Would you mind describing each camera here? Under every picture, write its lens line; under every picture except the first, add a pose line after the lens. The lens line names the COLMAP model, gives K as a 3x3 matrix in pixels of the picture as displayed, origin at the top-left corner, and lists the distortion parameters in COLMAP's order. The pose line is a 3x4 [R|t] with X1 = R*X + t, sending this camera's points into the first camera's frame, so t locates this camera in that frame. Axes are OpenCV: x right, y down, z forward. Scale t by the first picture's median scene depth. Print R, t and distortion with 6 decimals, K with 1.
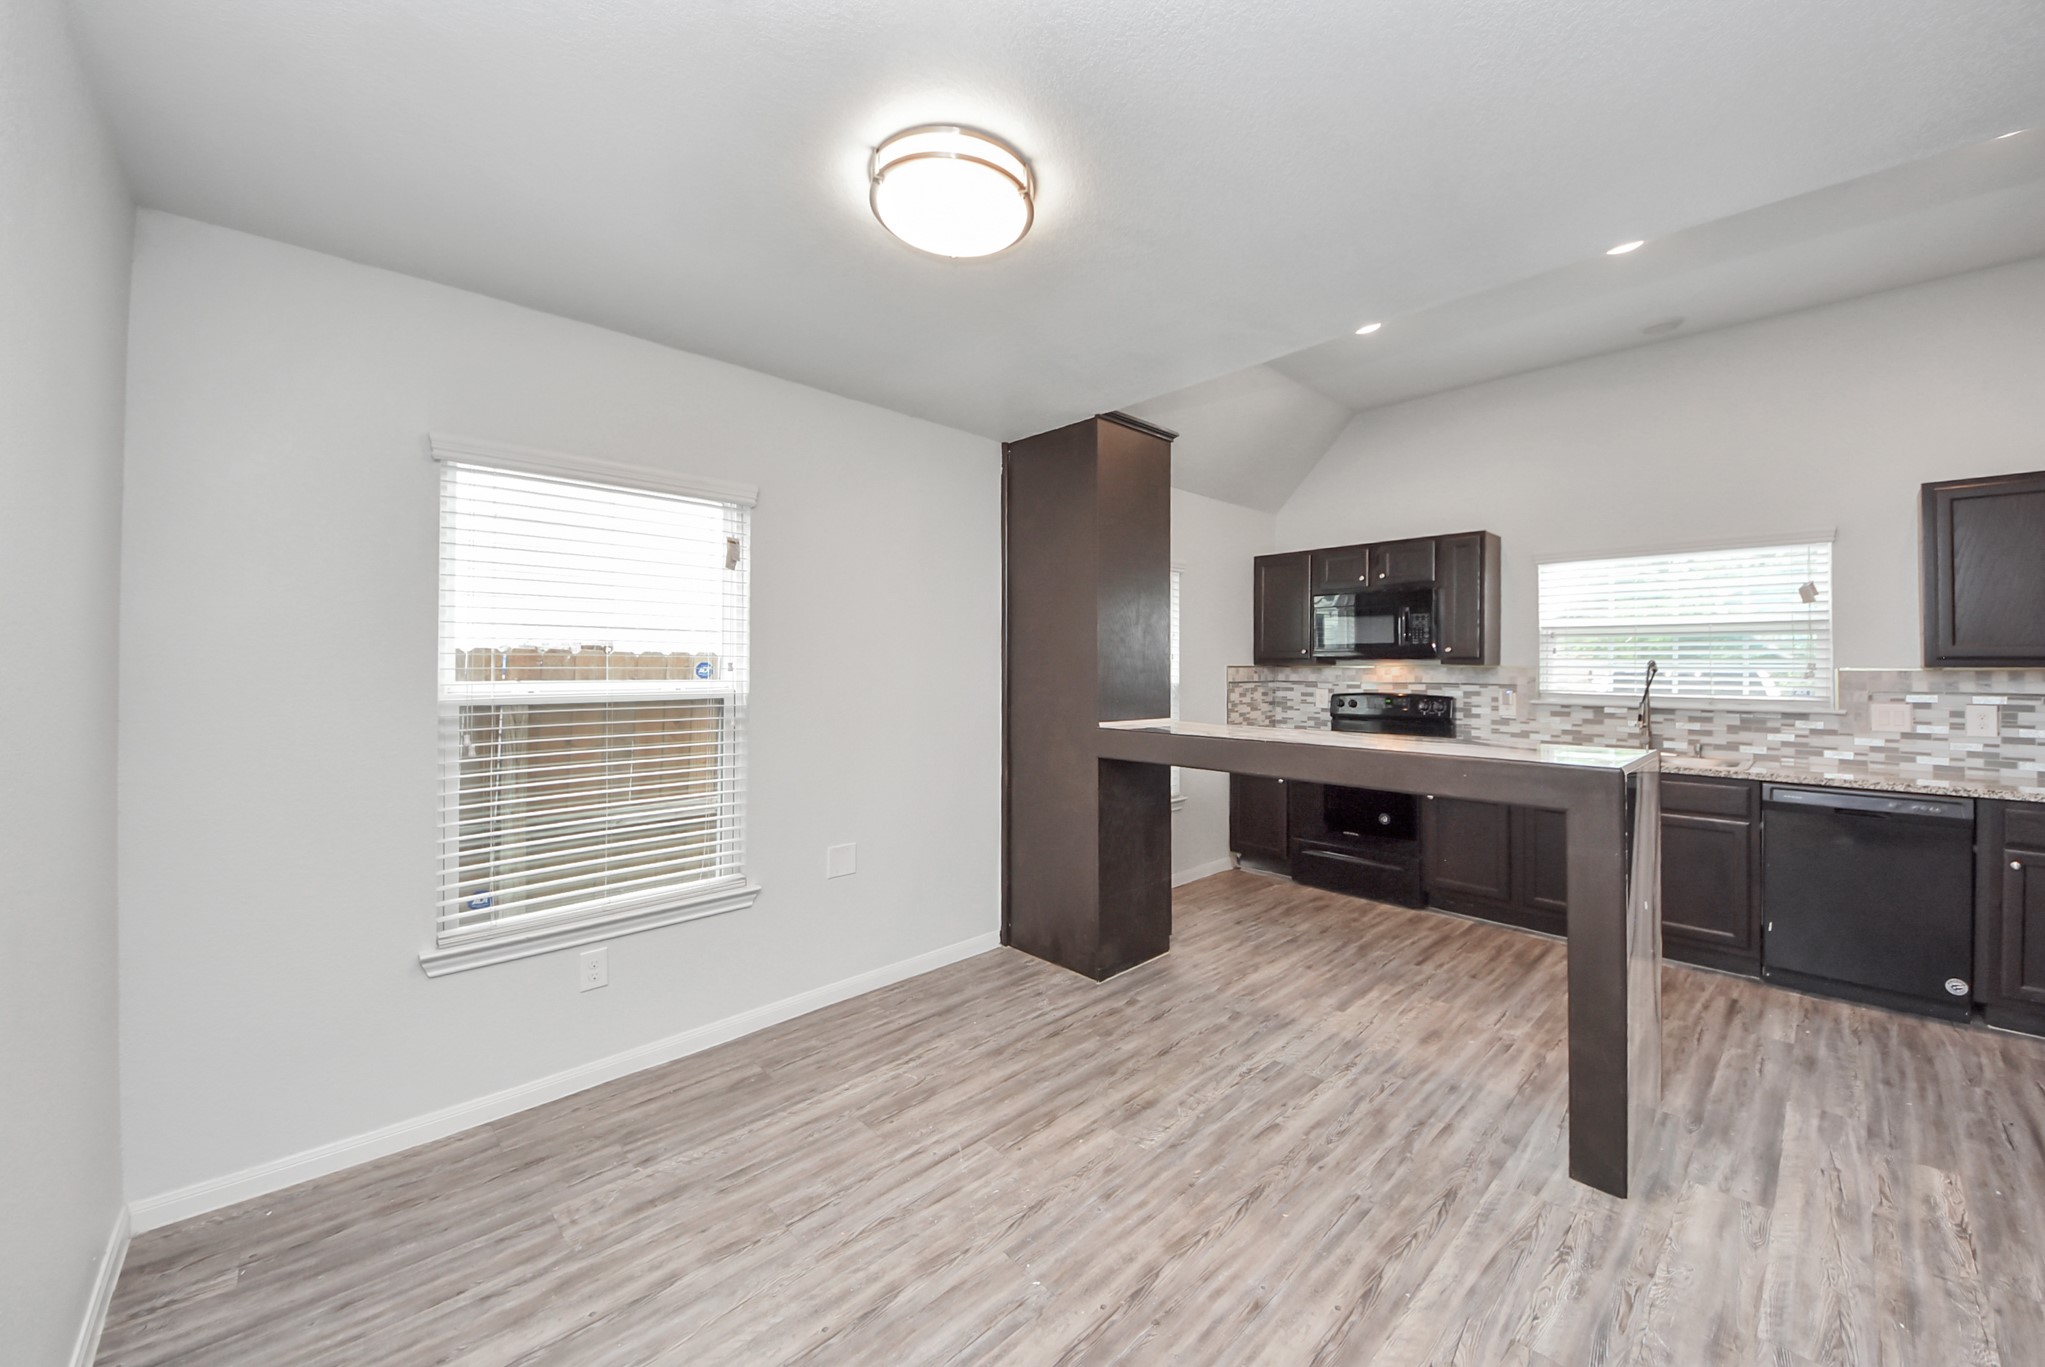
lens RADIAL K [[750.8, 0, 1067.3], [0, 750.8, 660.4], [0, 0, 1]] dist [0.012668, -0.009565]
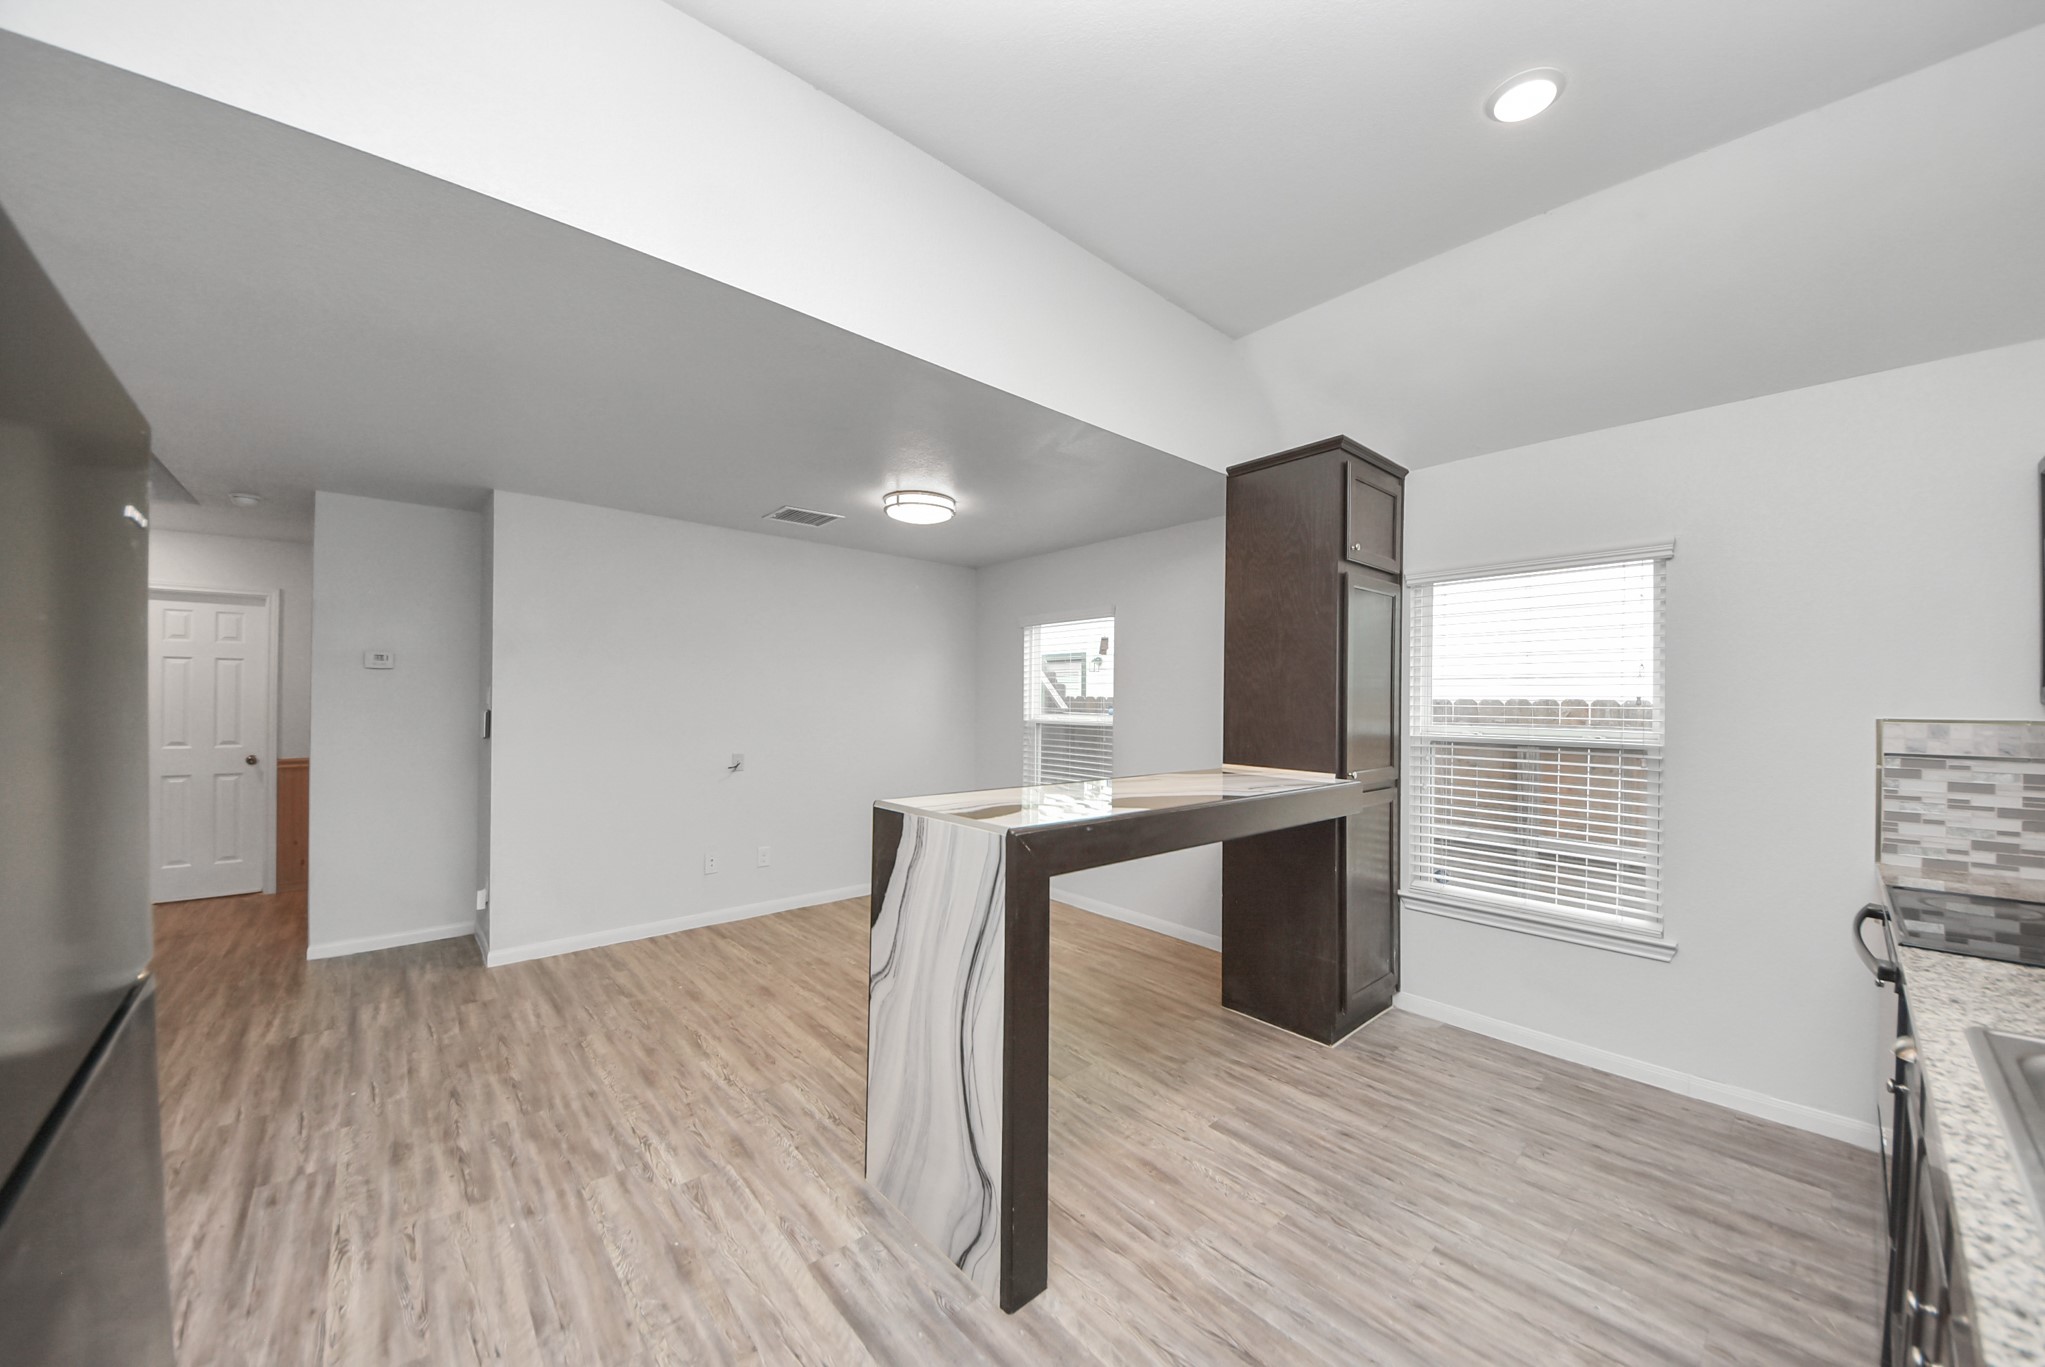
lens RADIAL K [[726.6, 0, 1033.9], [0, 726.6, 683.7], [0, 0, 1]] dist [0.002574, -0.001542]
pose [[-0.054118, -0.026433, -0.998185, 1.208526], [0.000547, 0.999649, -0.026502, -0.005442], [0.998534, -0.001980, -0.054084, 0.858656]]
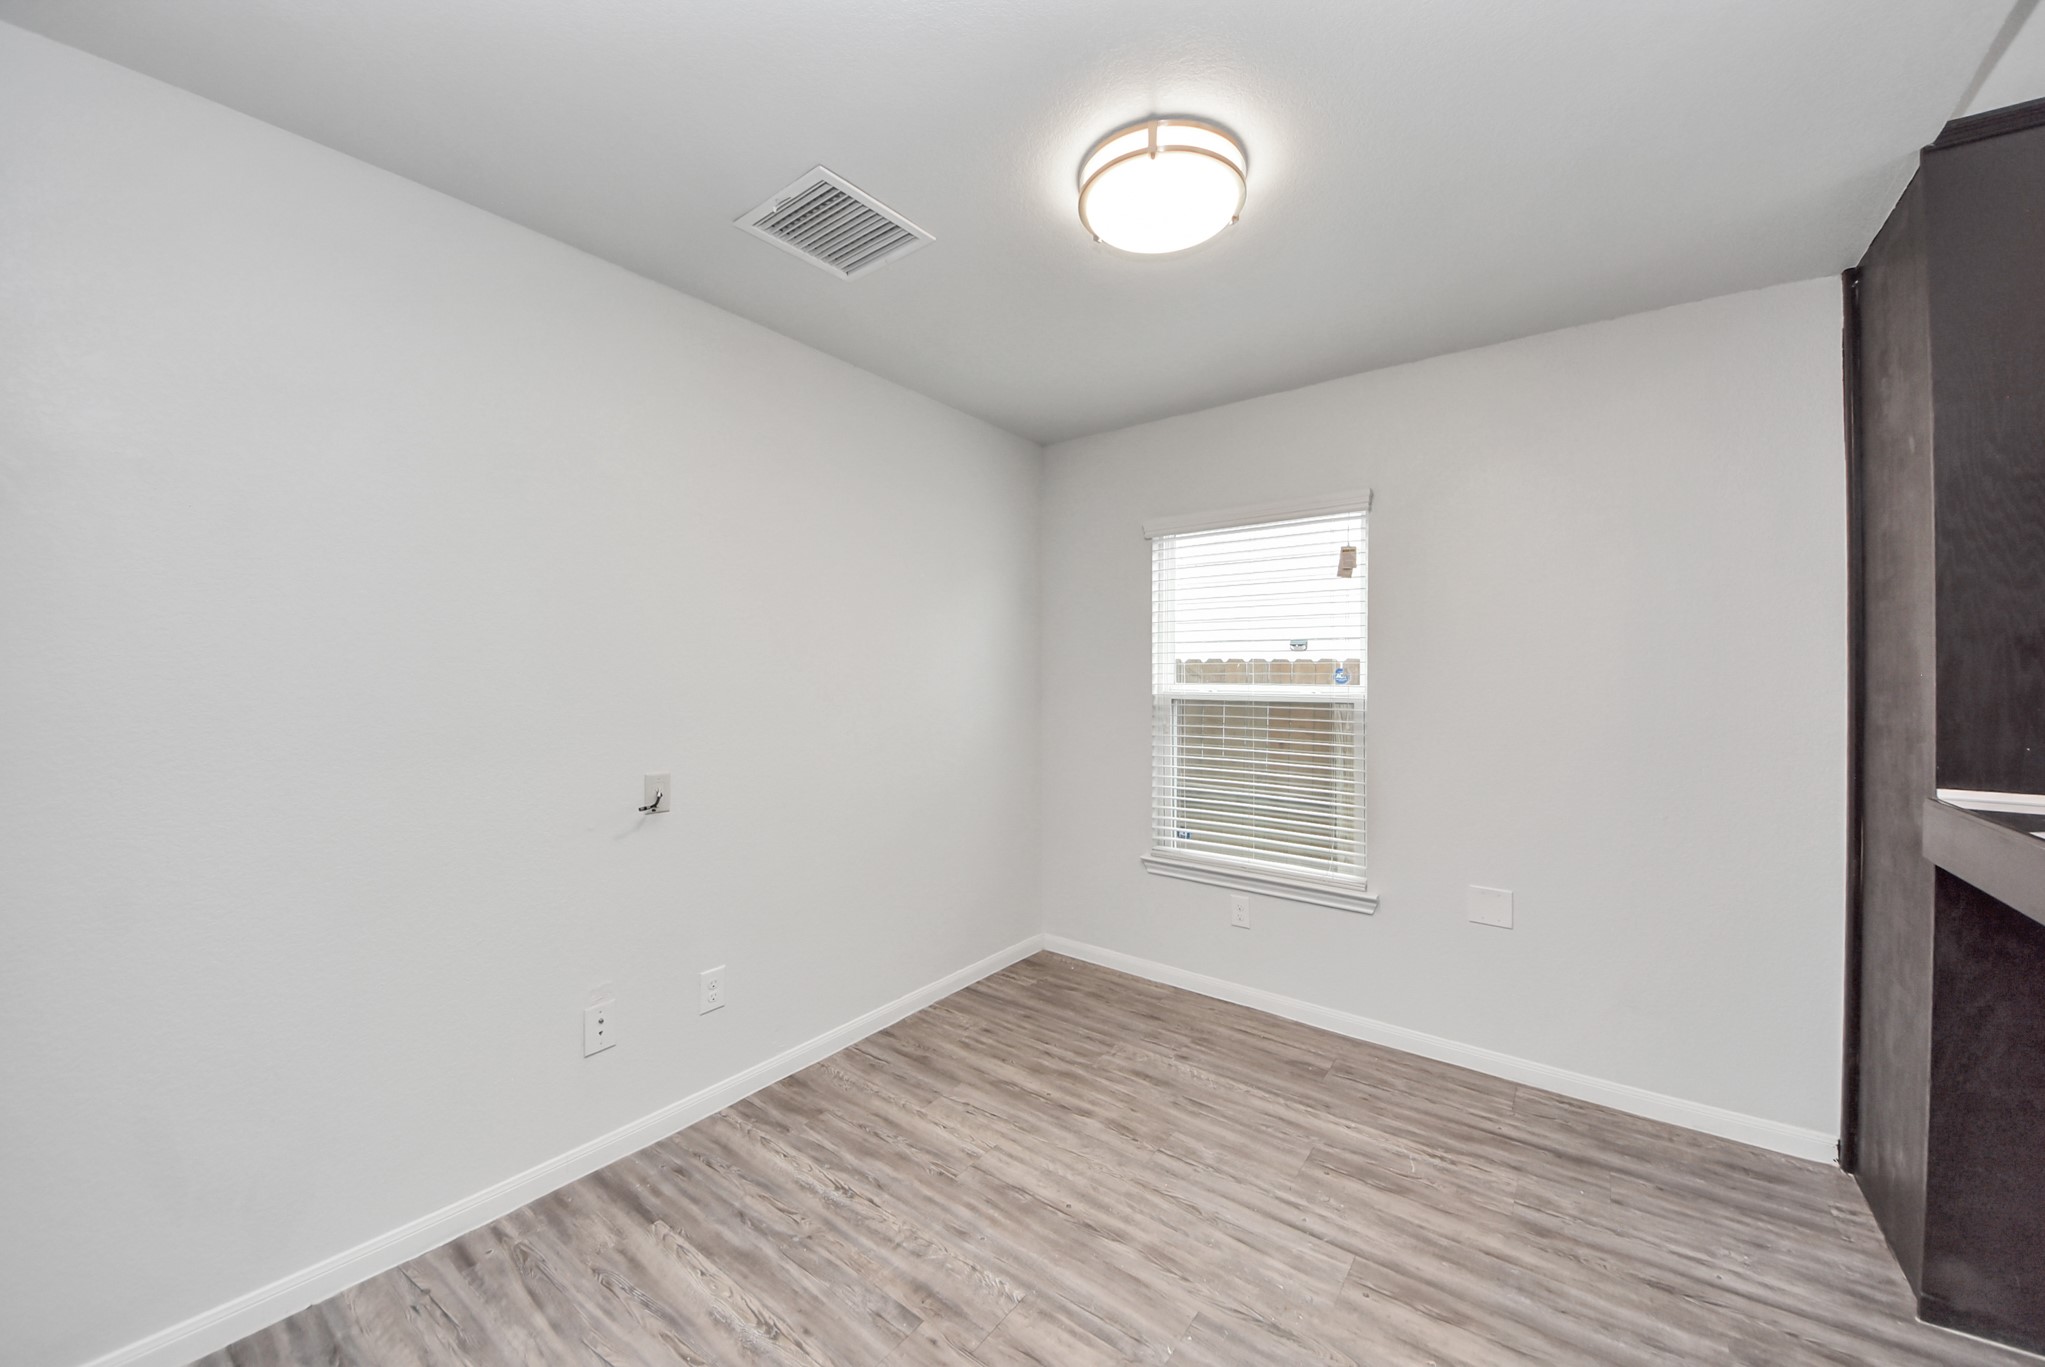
lens RADIAL K [[750.8, 0, 1045.6], [0, 750.8, 666.6], [0, 0, 1]] dist [0.012668, -0.009565]
pose [[0.157893, -0.006954, -0.987432, 0.468077], [0.004031, 0.999971, -0.006398, 0.005502], [0.987448, -0.002970, 0.157917, 0.399597]]
